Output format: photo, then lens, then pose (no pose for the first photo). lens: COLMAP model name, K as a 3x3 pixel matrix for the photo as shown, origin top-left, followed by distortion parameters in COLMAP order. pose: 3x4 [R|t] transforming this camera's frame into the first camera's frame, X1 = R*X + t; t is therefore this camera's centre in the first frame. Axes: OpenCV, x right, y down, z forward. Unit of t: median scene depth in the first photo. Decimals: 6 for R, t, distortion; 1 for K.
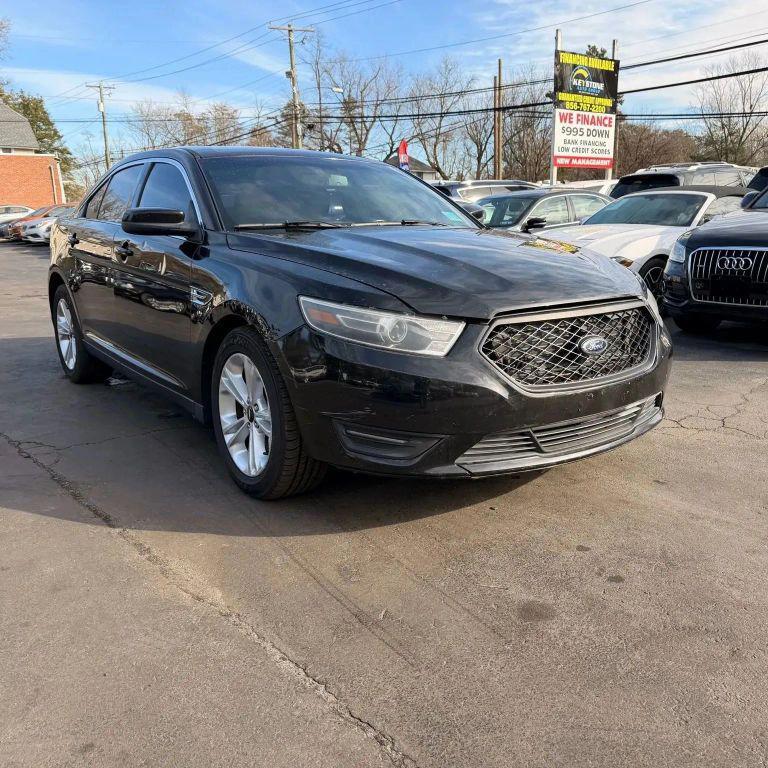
lens RADIAL K [[726.9, 0, 426.2], [0, 726.9, 387.5], [0, 0, 1]] dist [-0.000632, 0.000000]
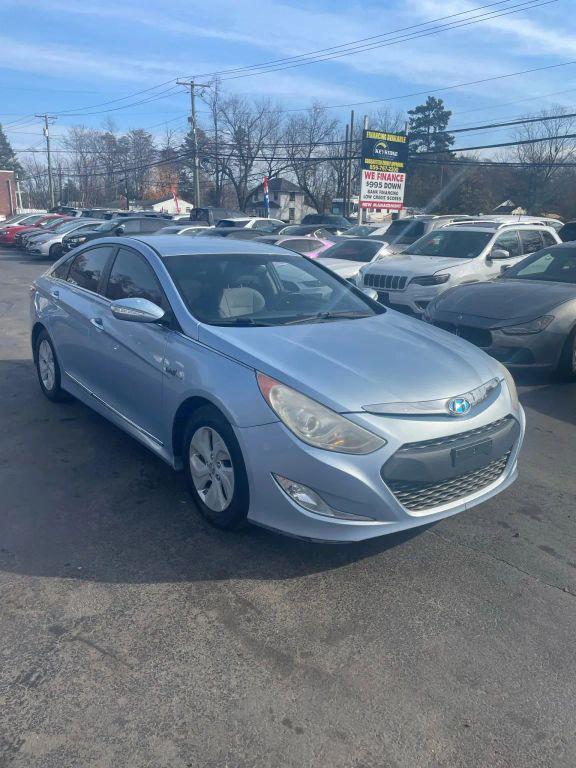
lens RADIAL K [[583.2, 0, 289.5], [0, 583.2, 382.2], [0, 0, 1]] dist [0.050687, -0.071714]
pose [[0.999052, 0.042113, -0.010987, 0.056346], [-0.041733, 0.998592, 0.032747, 0.017754], [0.012350, -0.032257, 0.999403, -0.202946]]
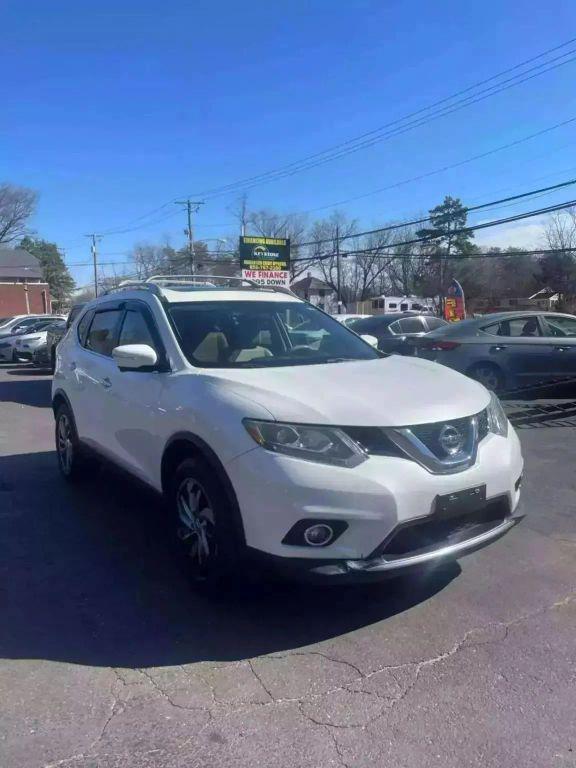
lens RADIAL K [[583.2, 0, 287.4], [0, 583.2, 386.3], [0, 0, 1]] dist [0.050687, -0.071714]
pose [[0.988388, 0.017275, -0.150965, 0.460558], [-0.034653, 0.992962, -0.113254, 0.034996], [0.147946, 0.117171, 0.982030, -0.270974]]
